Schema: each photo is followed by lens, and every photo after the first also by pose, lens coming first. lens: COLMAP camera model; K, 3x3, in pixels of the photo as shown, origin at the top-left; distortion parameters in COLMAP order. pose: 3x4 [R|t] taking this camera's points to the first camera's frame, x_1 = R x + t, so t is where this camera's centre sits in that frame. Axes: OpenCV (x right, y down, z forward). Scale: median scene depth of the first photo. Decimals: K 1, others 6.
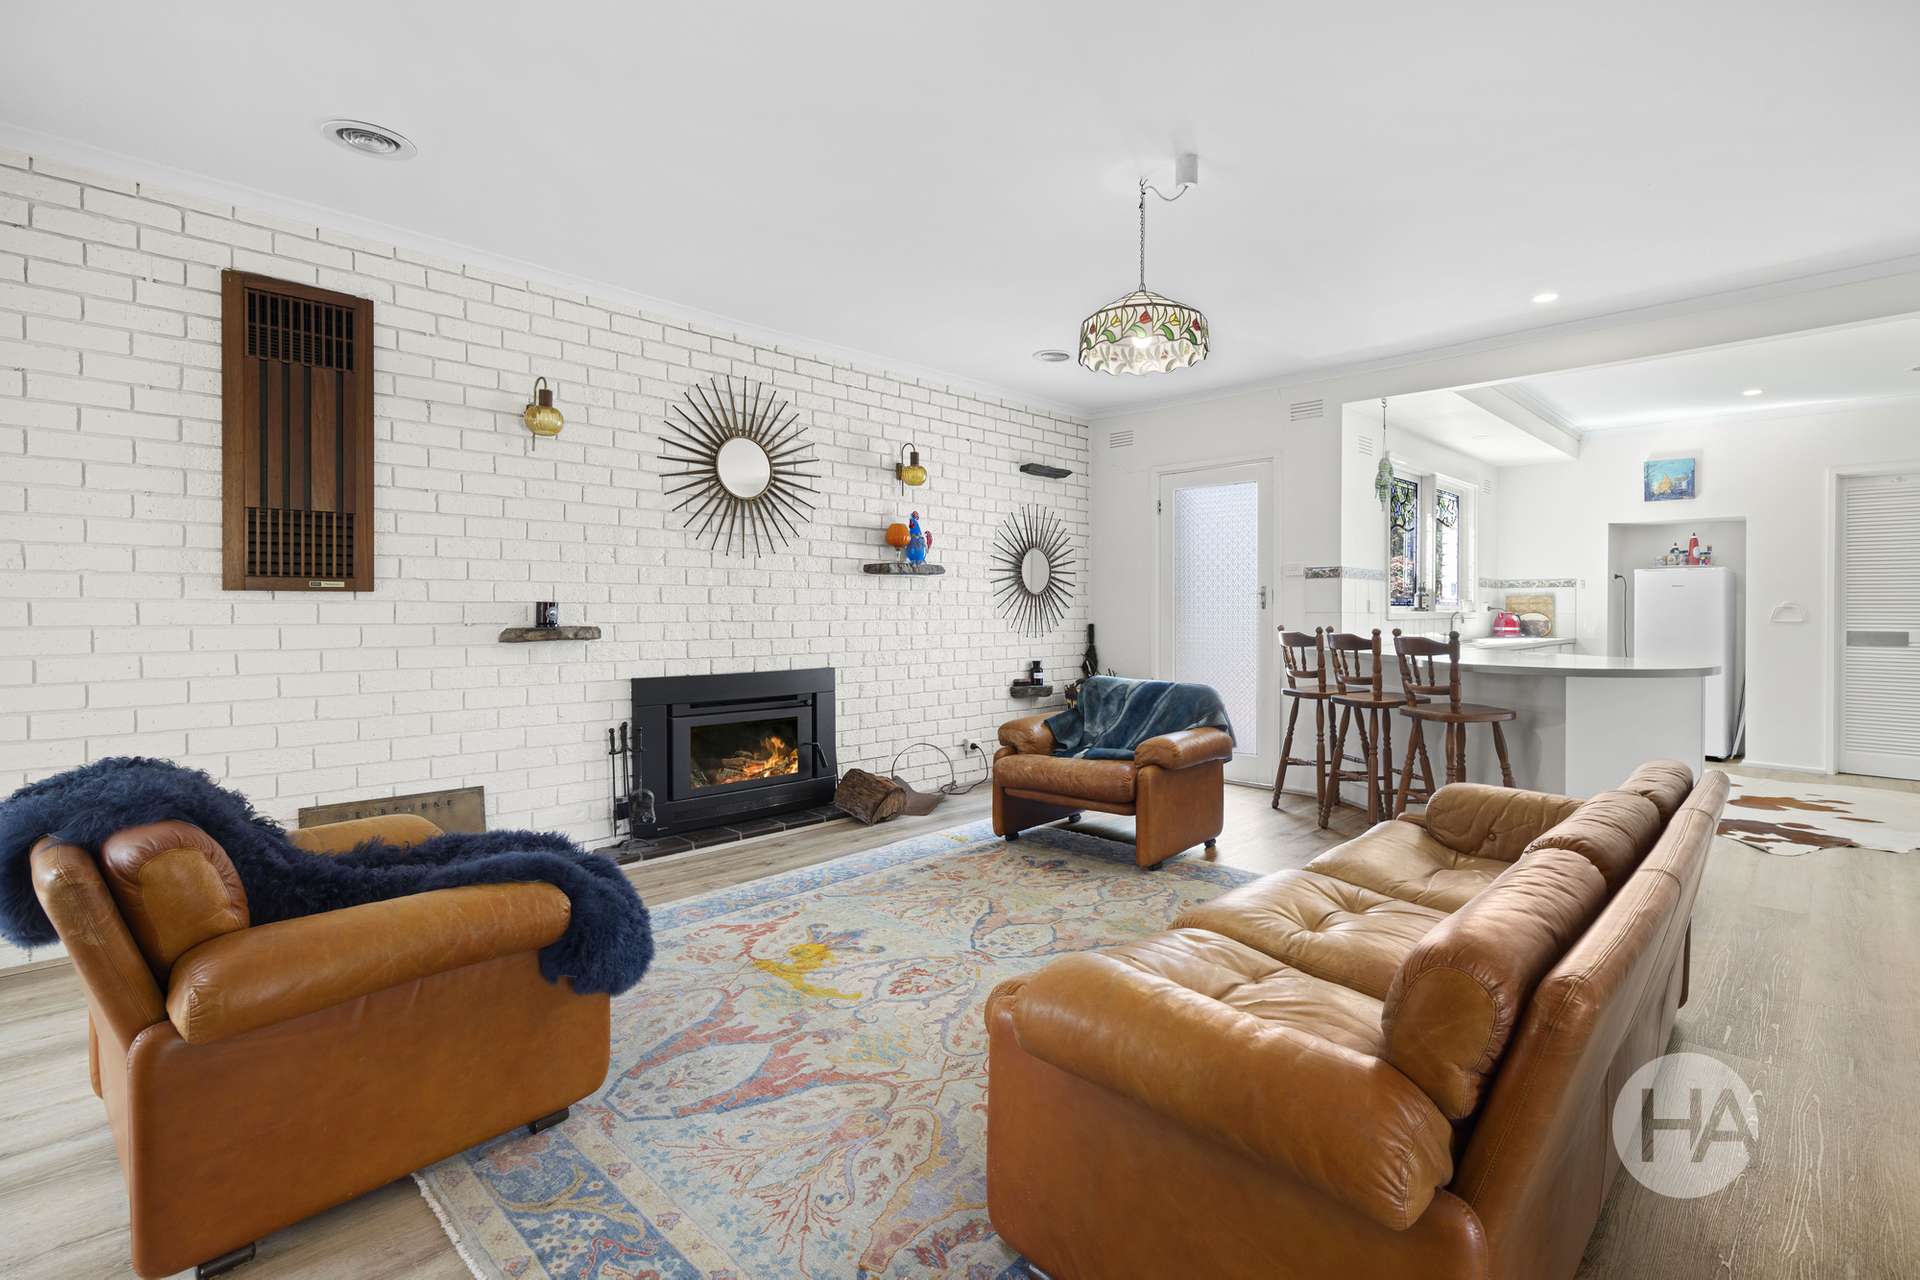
lens RADIAL K [[891.7, 0, 961.2], [0, 891.7, 623.5], [0, 0, 1]] dist [0.000063, 0.000006]
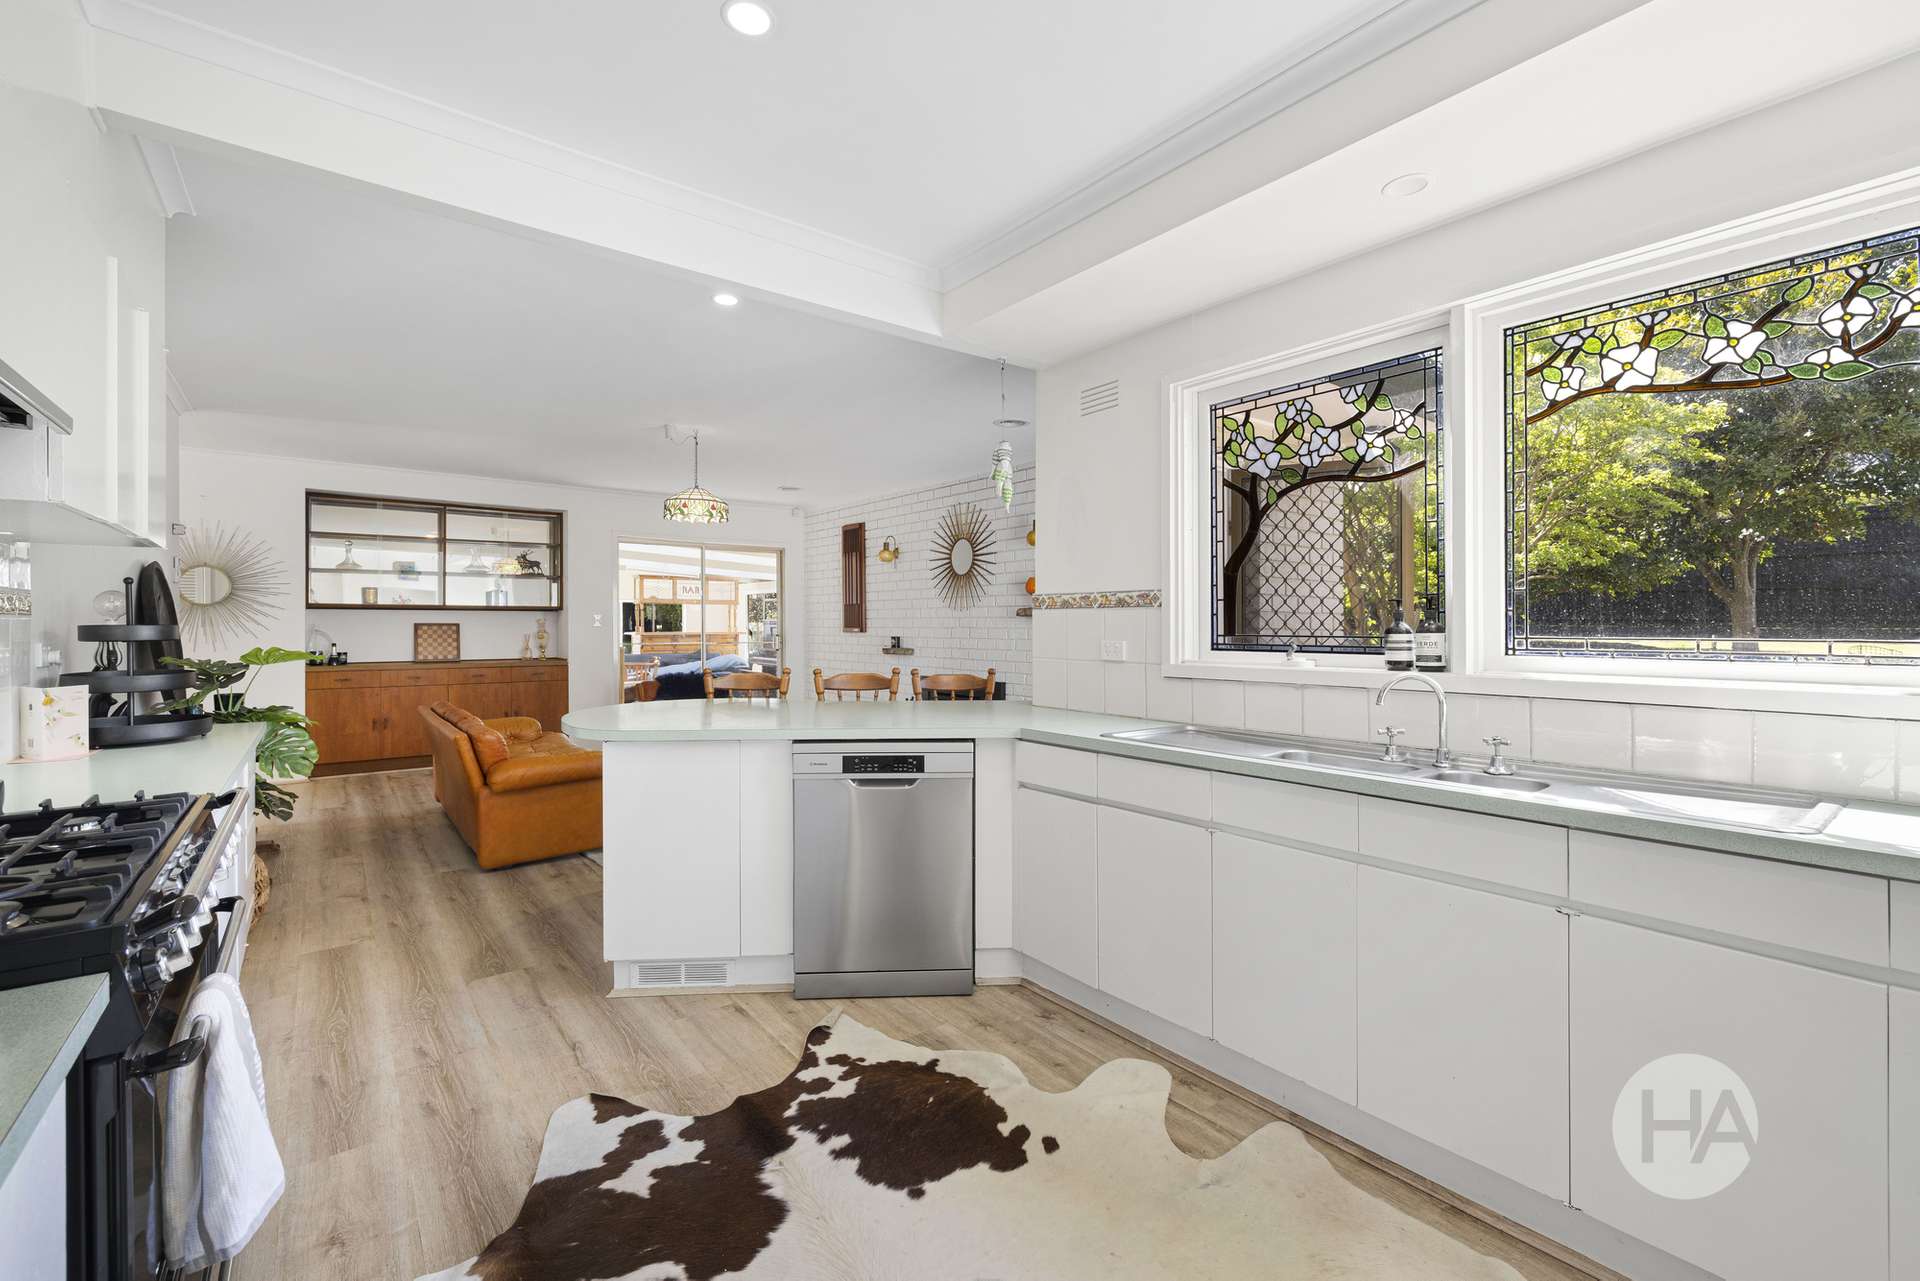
lens RADIAL K [[804.8, 0, 962.3], [0, 804.8, 631.9], [0, 0, 1]] dist [-0.000484, -0.000005]
pose [[-0.119921, 0.004499, -0.992773, 1.306104], [-0.018036, 0.999815, 0.006709, -0.045733], [0.992620, 0.018710, -0.119817, 1.230962]]
